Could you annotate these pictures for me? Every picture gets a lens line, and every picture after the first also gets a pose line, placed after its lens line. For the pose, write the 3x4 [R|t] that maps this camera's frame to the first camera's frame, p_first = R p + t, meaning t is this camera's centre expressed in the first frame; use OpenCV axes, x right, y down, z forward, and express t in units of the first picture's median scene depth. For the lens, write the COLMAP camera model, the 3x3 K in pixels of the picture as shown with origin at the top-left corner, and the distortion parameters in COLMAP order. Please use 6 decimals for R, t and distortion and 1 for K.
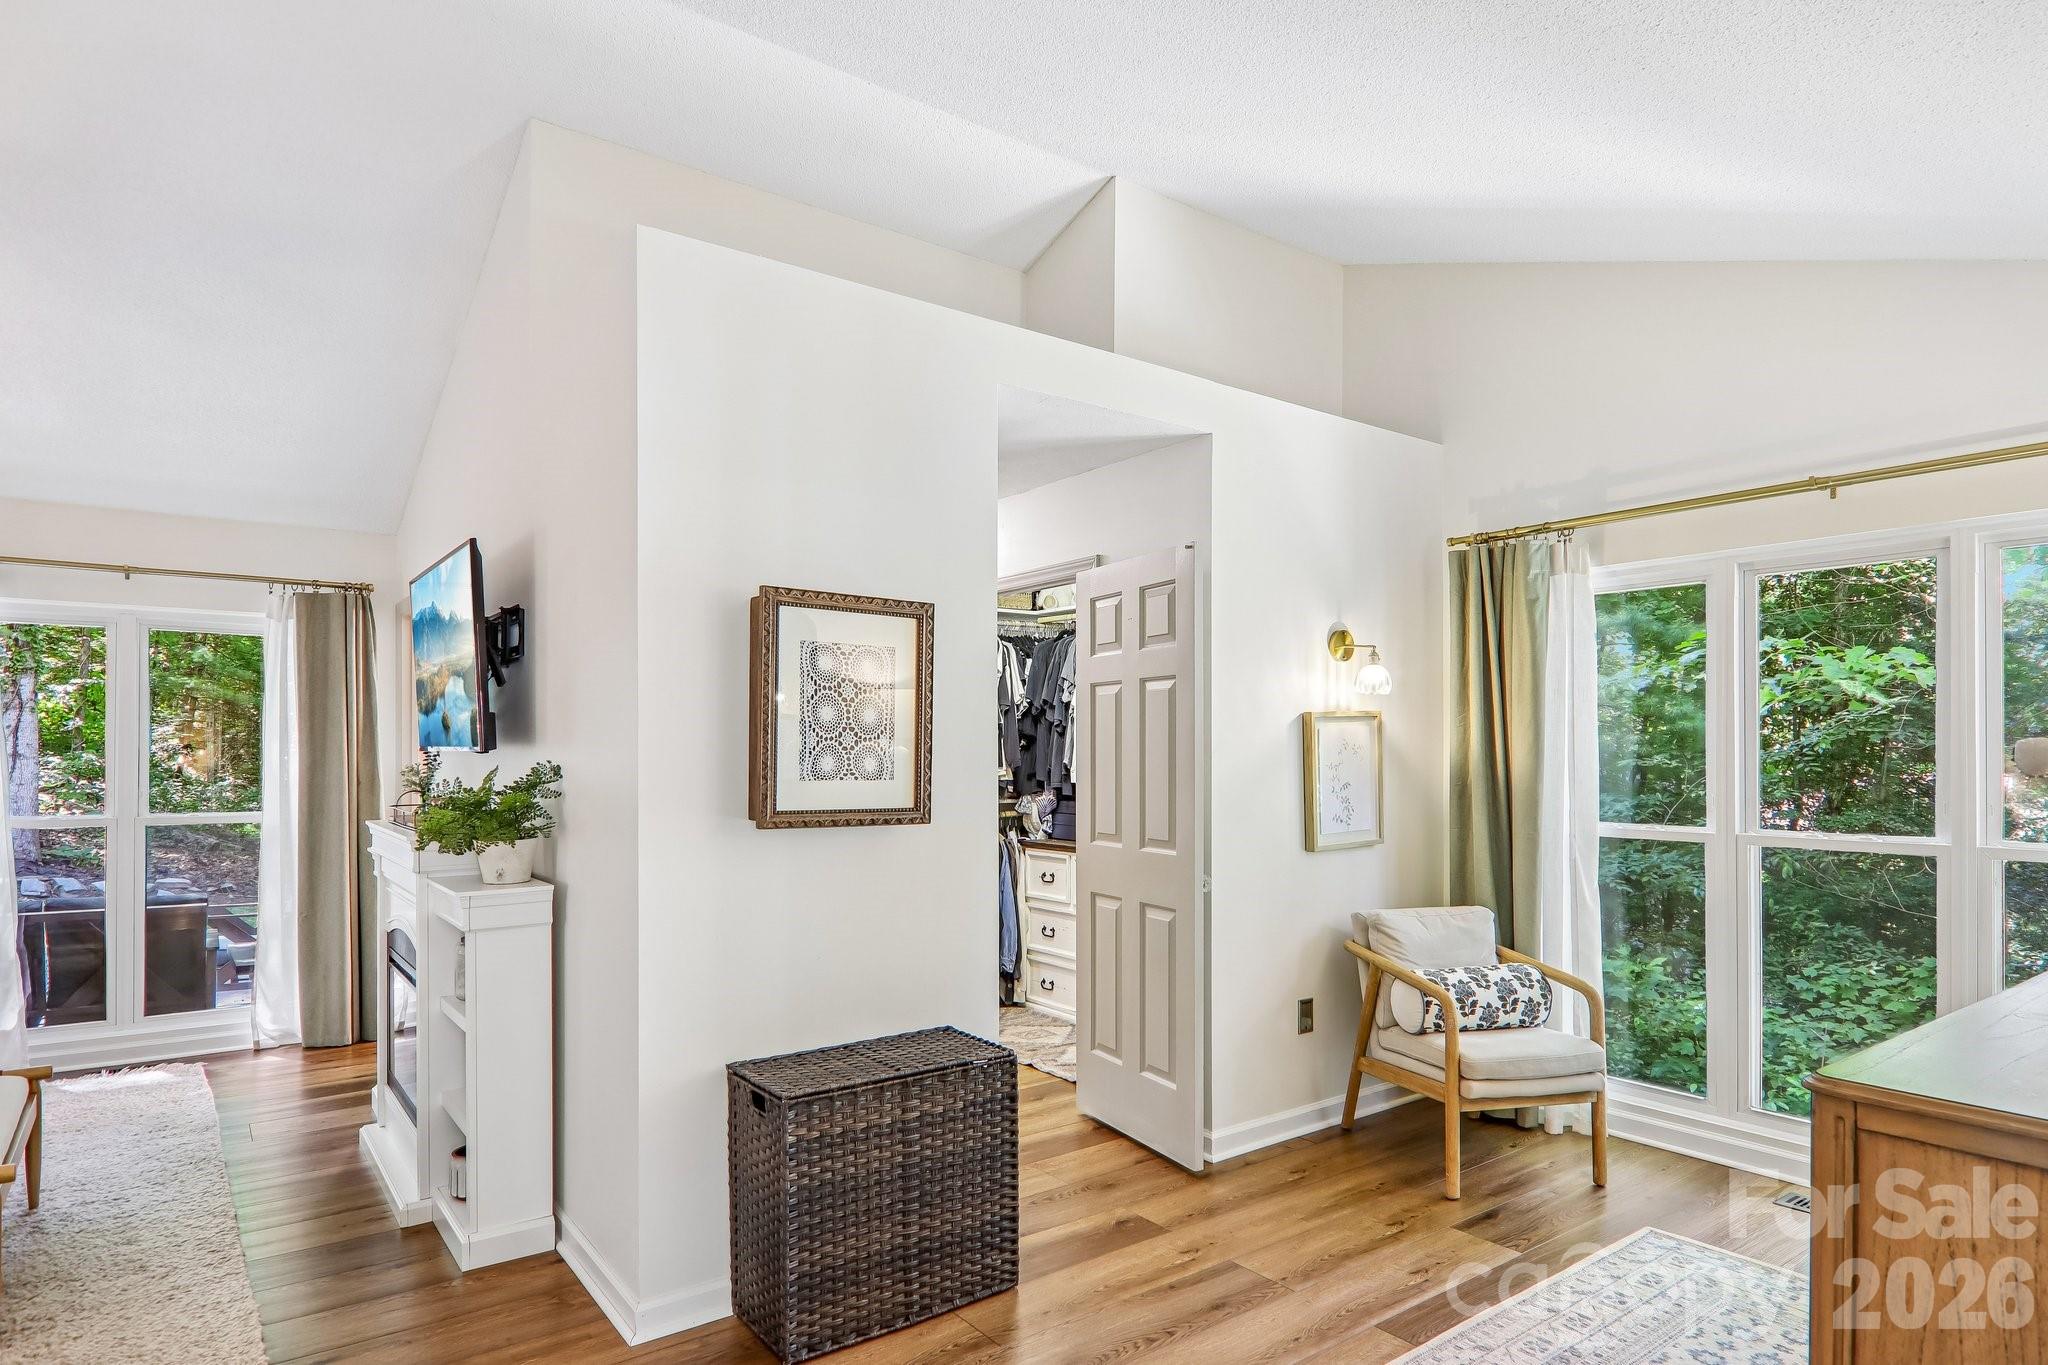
lens RADIAL K [[1145.7, 0, 1018.9], [0, 1145.7, 733.1], [0, 0, 1]] dist [0.005487, -0.000383]
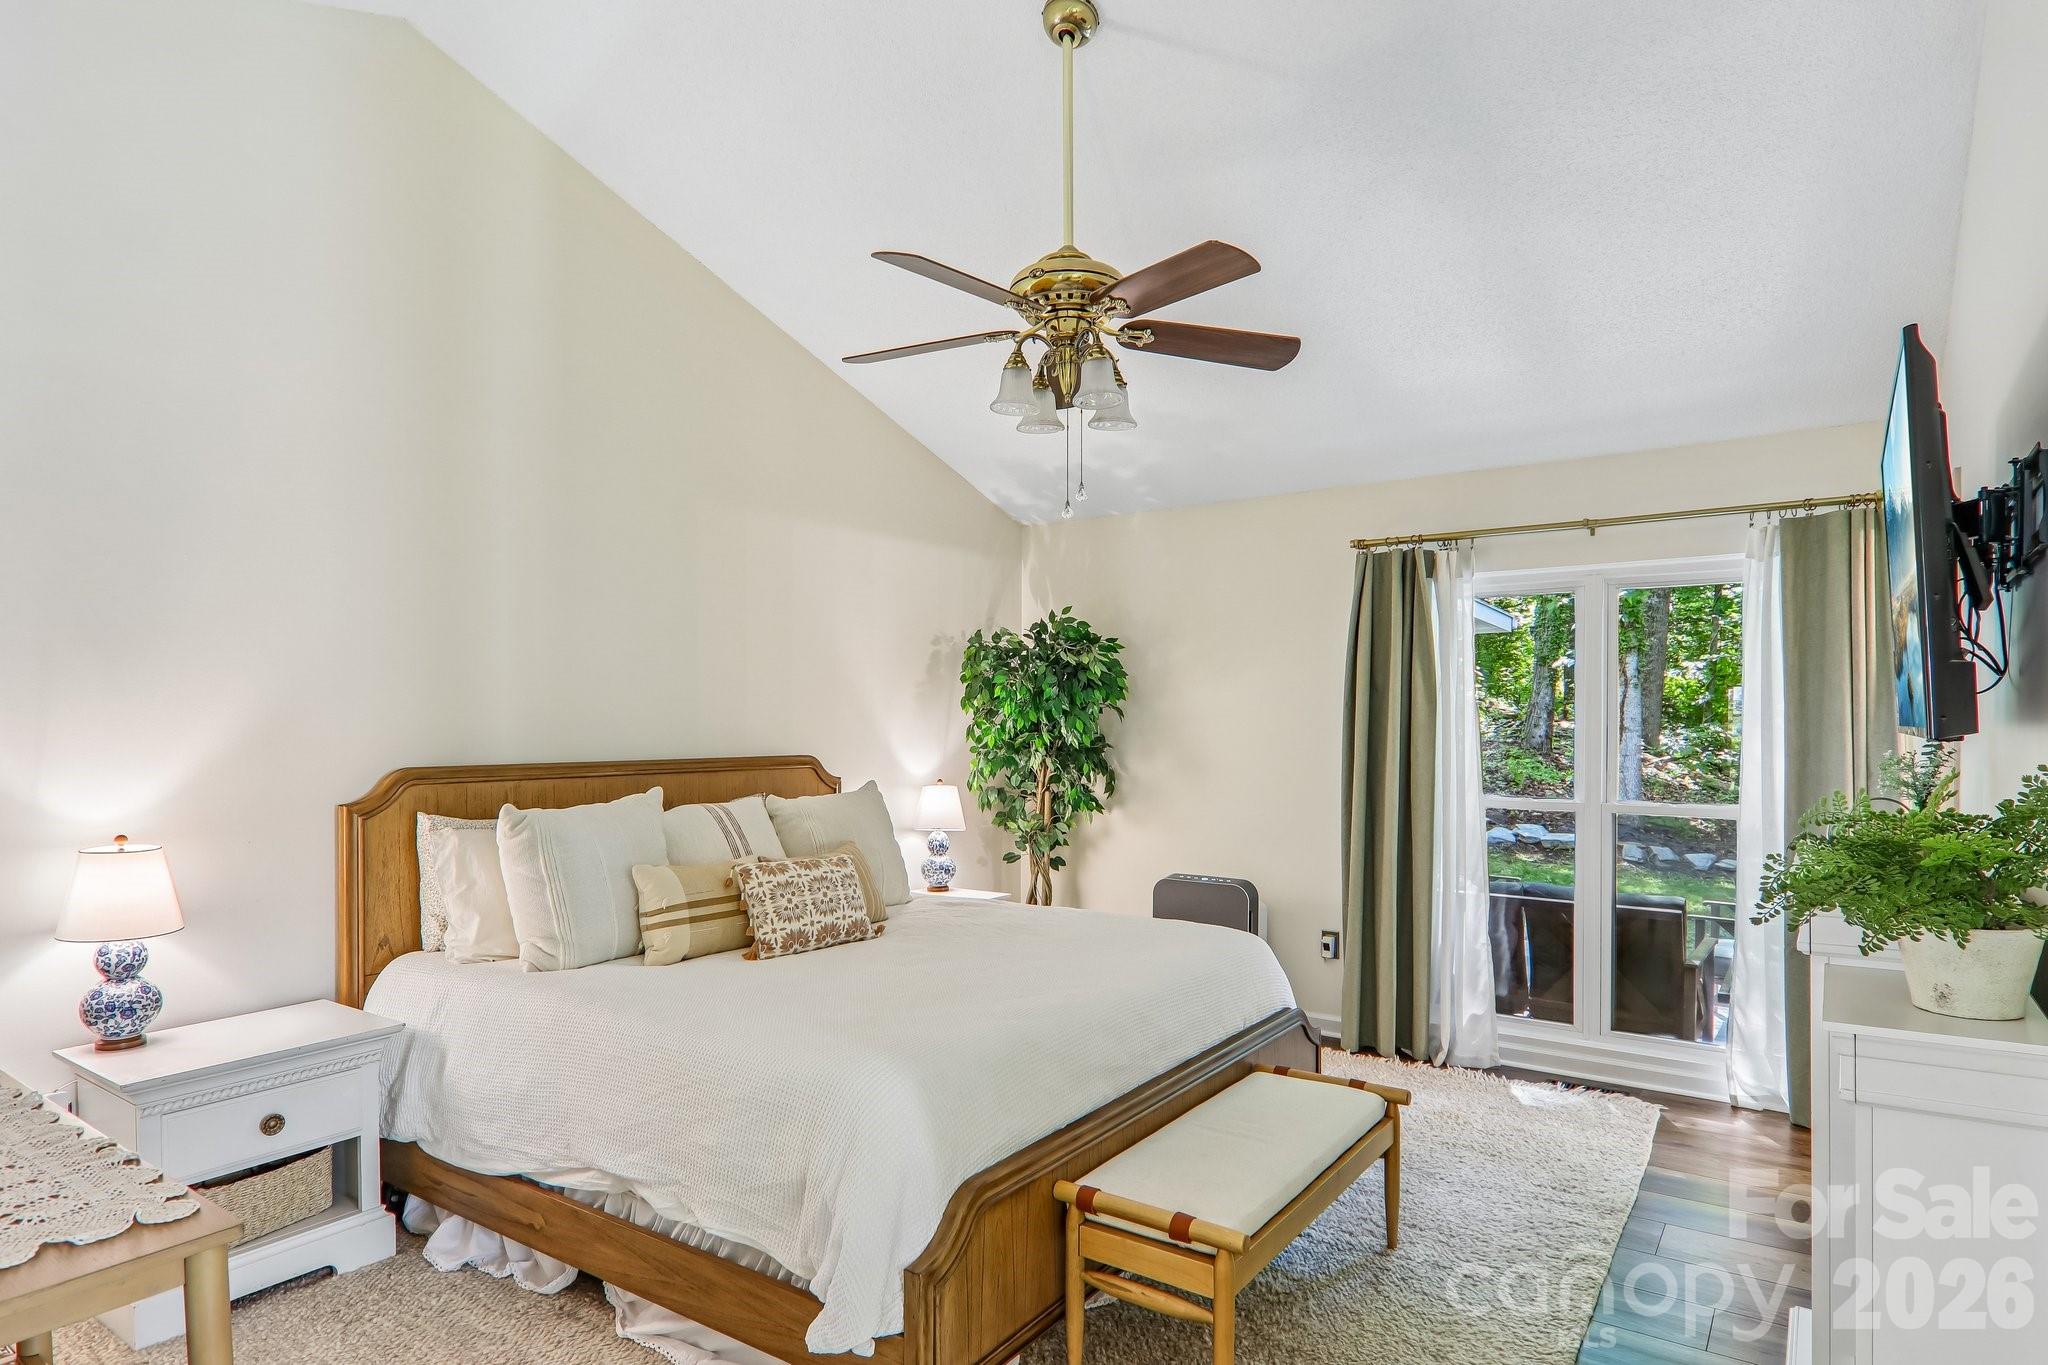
lens RADIAL K [[1145.7, 0, 1018.9], [0, 1145.7, 733.1], [0, 0, 1]] dist [0.005487, -0.000383]
pose [[0.316353, 0.008230, -0.948606, -0.070225], [0.015316, 0.999788, 0.013782, 0.000372], [0.948518, -0.018889, 0.316160, 0.286715]]
